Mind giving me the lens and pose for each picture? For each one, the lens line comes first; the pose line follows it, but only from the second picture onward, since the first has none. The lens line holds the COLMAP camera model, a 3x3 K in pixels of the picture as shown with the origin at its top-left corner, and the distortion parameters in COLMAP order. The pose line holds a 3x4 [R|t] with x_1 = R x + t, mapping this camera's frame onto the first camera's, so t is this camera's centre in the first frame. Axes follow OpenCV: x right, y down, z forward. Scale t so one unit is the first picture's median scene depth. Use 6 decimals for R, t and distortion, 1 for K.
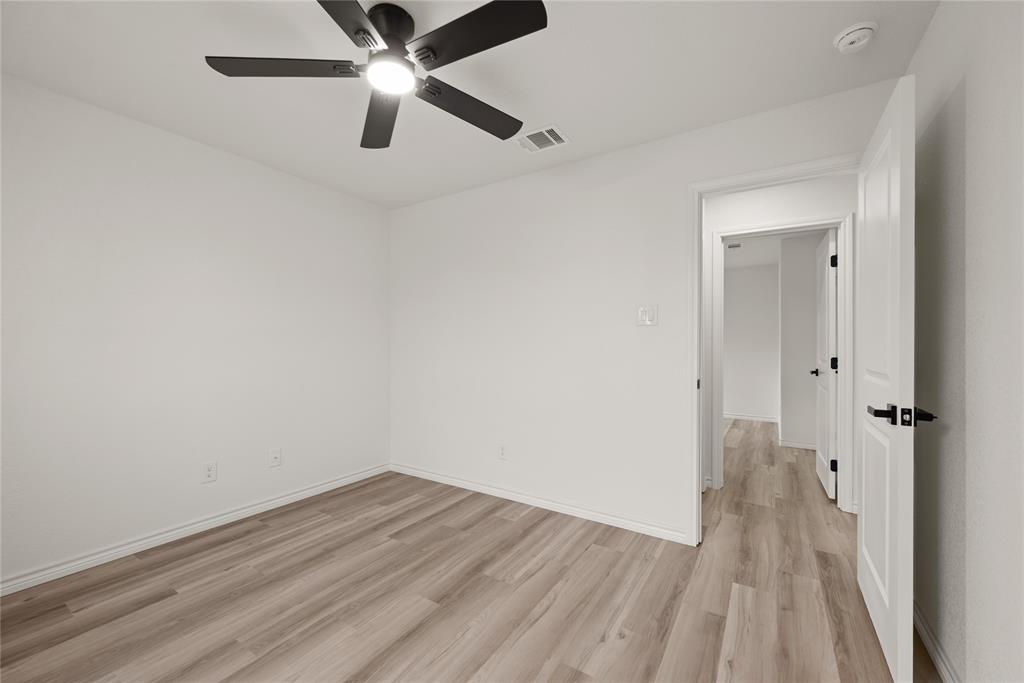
lens RADIAL K [[406.7, 0, 512.0], [0, 406.7, 341.5], [0, 0, 1]] dist [-0.001056, 0.000194]
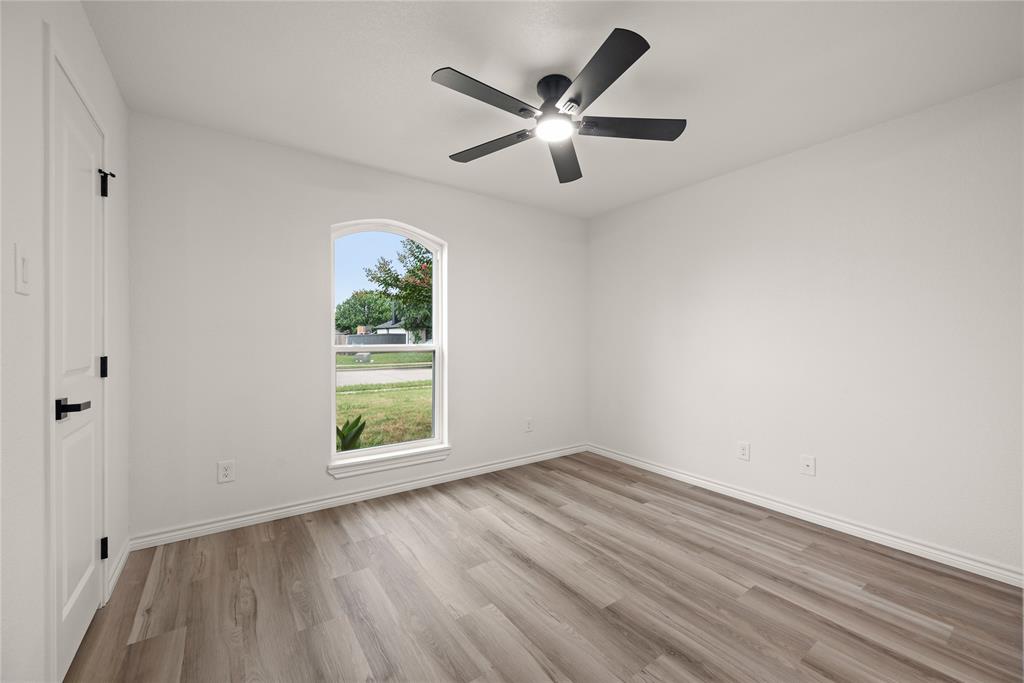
lens RADIAL K [[406.7, 0, 512.0], [0, 406.7, 341.5], [0, 0, 1]] dist [-0.001056, 0.000194]
pose [[-0.376052, 0.001725, -0.926597, 0.653773], [0.003262, 0.999995, 0.000537, 0.011530], [0.926593, -0.002821, -0.376055, 0.960522]]
